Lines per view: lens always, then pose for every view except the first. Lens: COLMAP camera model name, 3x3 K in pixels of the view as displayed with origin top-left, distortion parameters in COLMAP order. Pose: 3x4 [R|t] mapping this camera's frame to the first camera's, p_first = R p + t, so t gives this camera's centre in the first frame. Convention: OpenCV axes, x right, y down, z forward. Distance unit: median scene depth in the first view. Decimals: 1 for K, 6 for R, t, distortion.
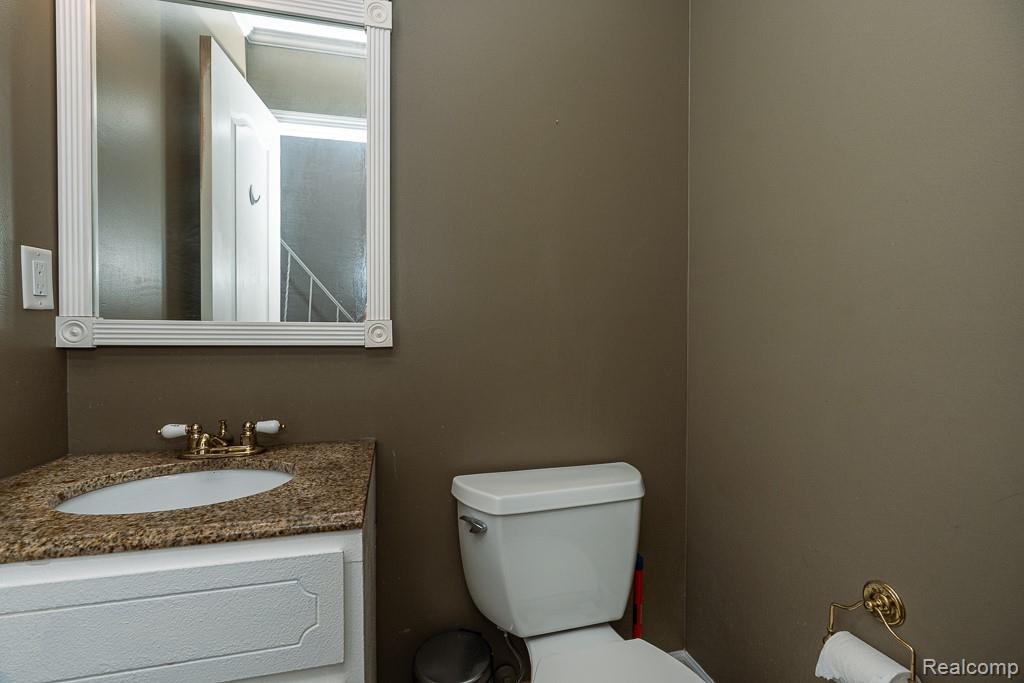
lens RADIAL K [[459.1, 0, 513.4], [0, 459.1, 336.9], [0, 0, 1]] dist [-0.005490, 0.001070]
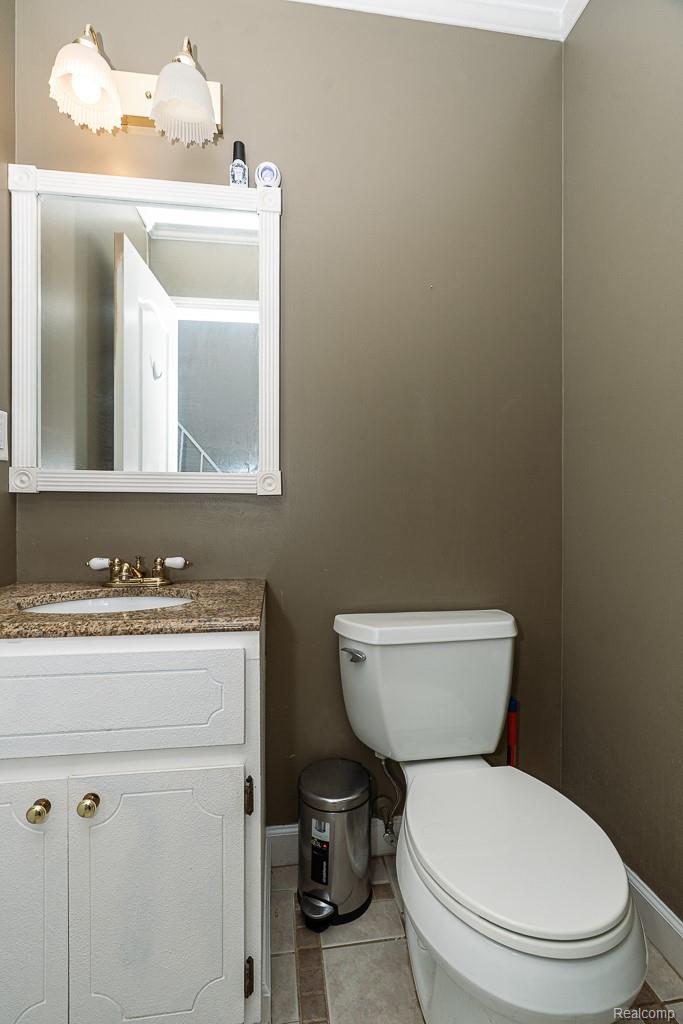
lens RADIAL K [[459.1, 0, 336.8], [0, 459.1, 513.8], [0, 0, 1]] dist [-0.005490, 0.001070]
pose [[0.992707, 0.001721, -0.120540, 0.004466], [-0.003007, 0.999940, -0.010489, 0.088626], [0.120515, 0.010775, 0.992653, -0.094910]]
